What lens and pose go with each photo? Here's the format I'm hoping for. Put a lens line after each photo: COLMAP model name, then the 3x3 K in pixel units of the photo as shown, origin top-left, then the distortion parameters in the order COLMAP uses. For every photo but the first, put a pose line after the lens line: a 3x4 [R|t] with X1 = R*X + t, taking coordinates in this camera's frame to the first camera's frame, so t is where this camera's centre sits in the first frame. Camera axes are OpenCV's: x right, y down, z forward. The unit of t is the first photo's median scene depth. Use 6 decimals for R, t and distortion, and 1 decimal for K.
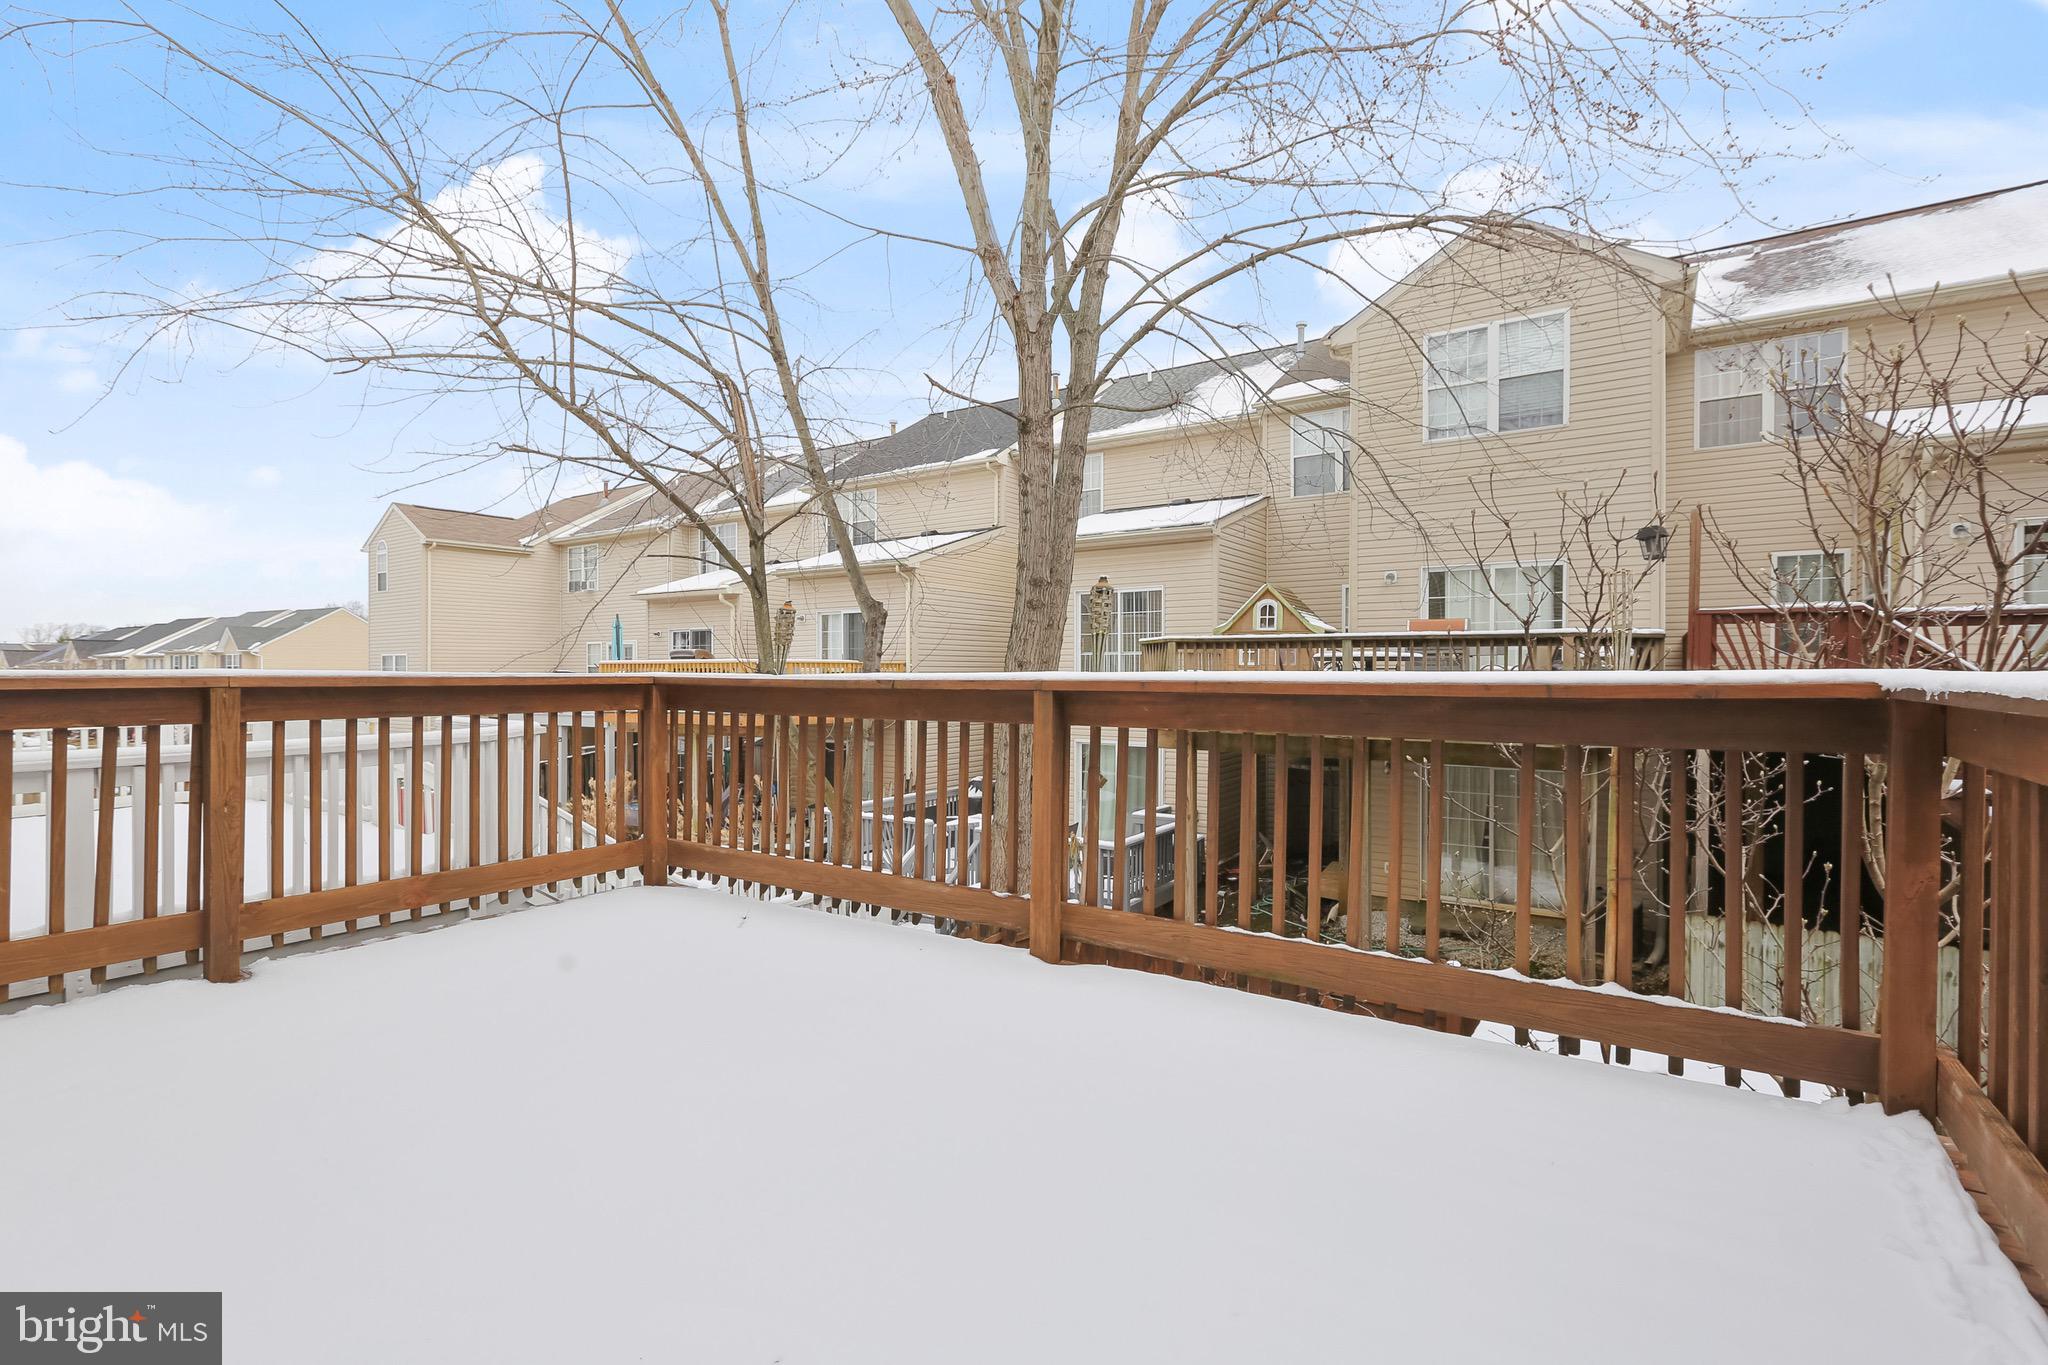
lens RADIAL K [[935.3, 0, 1023.0], [0, 935.3, 664.0], [0, 0, 1]] dist [-0.002425, 0.000181]
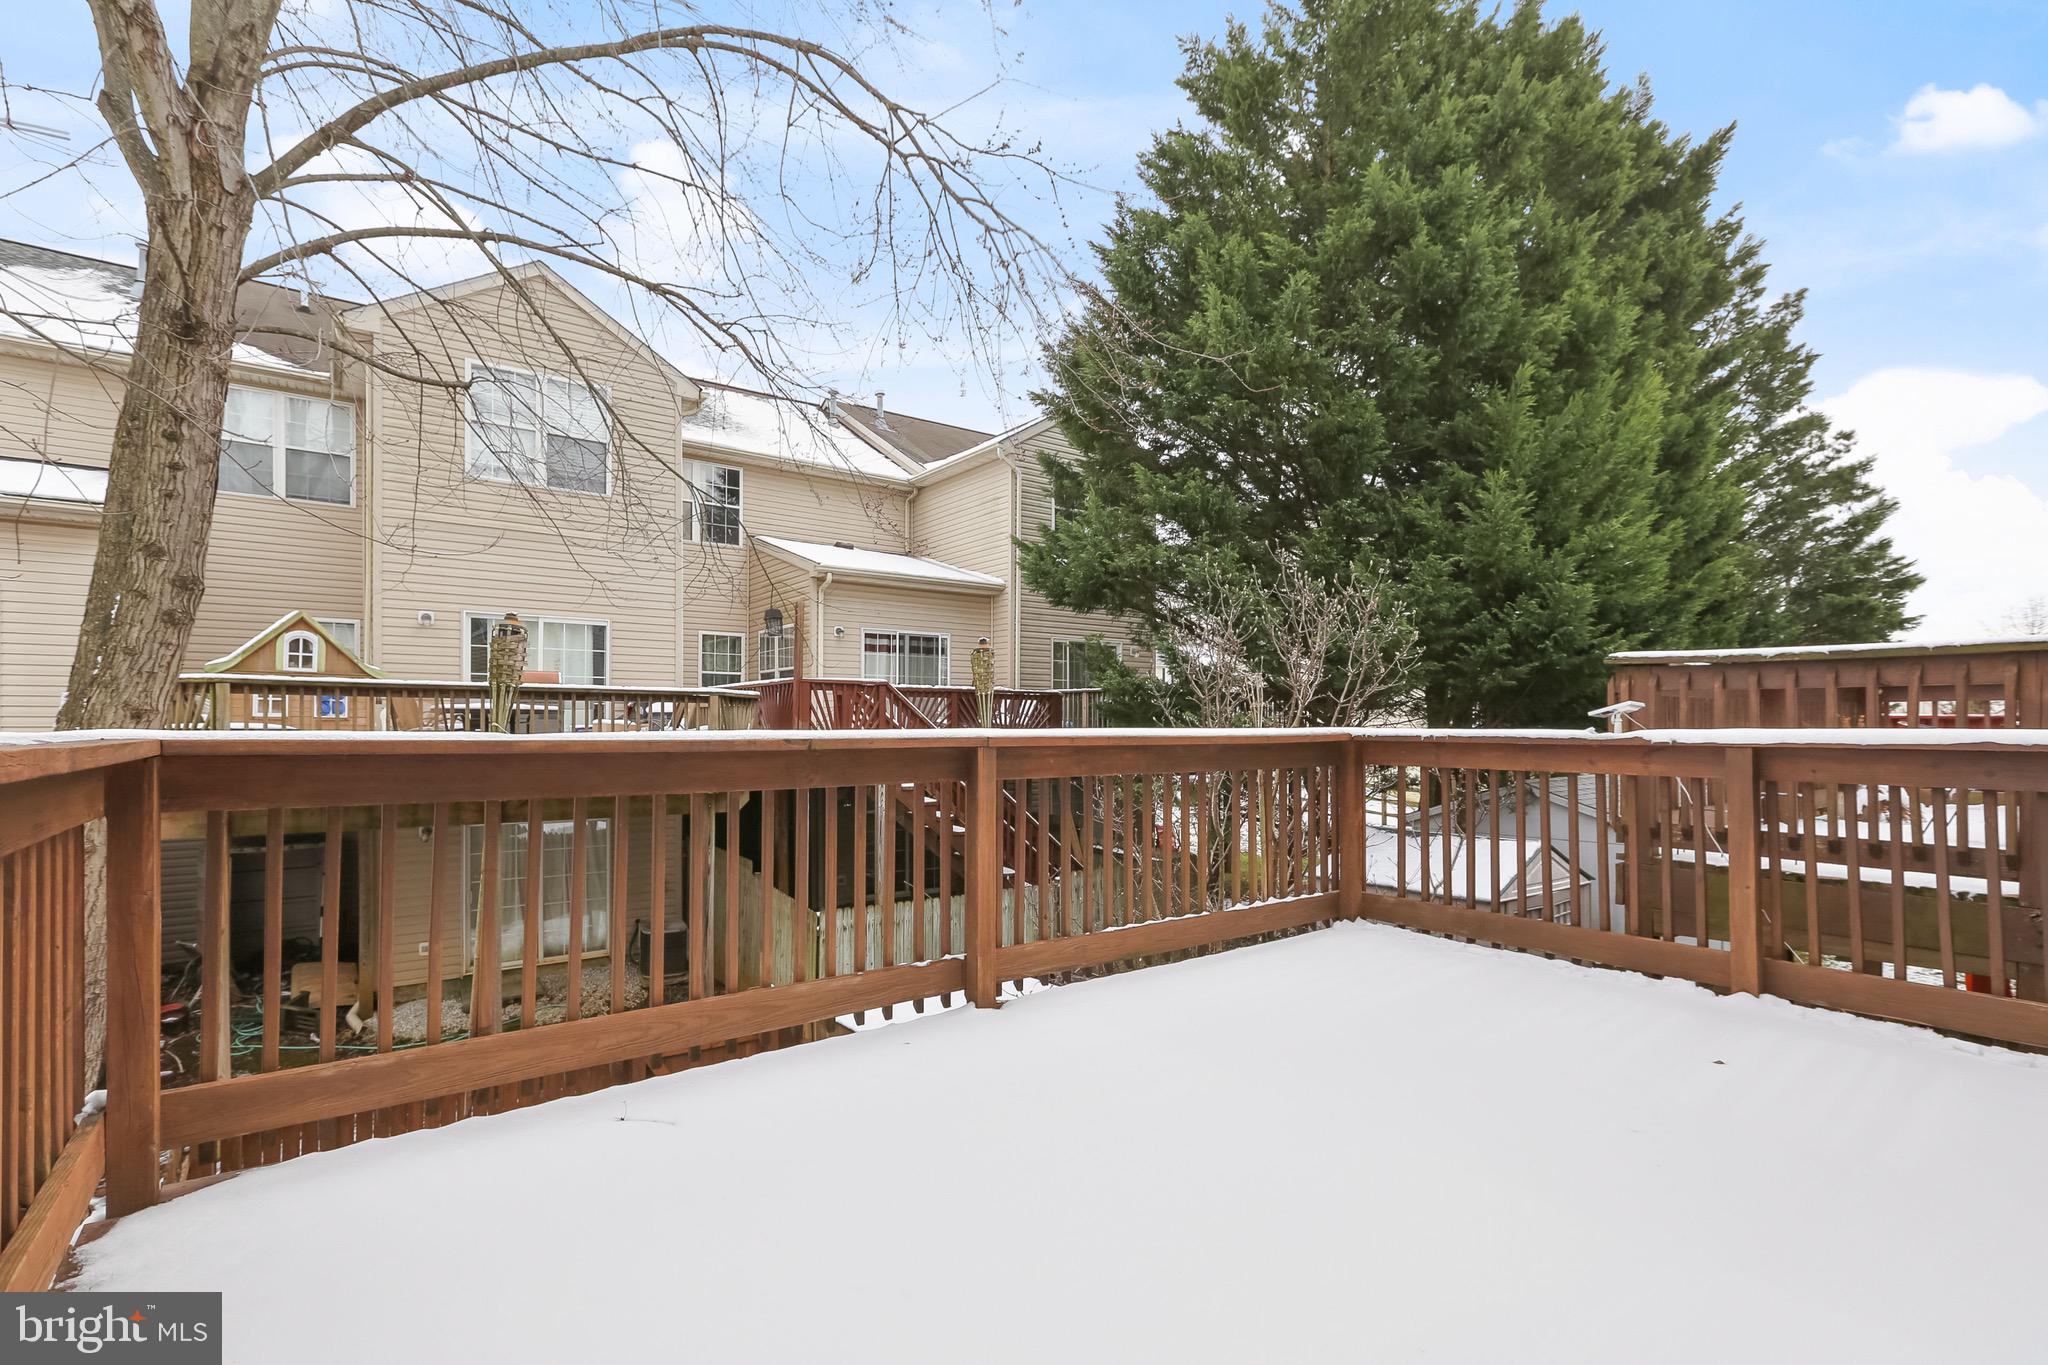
lens RADIAL K [[949.2, 0, 1025.4], [0, 949.2, 707.8], [0, 0, 1]] dist [-0.001833, -0.000097]
pose [[0.321691, 0.018169, 0.946670, -0.338313], [-0.009614, 0.999827, -0.015923, 0.000518], [-0.946796, -0.003979, 0.321810, 0.221907]]
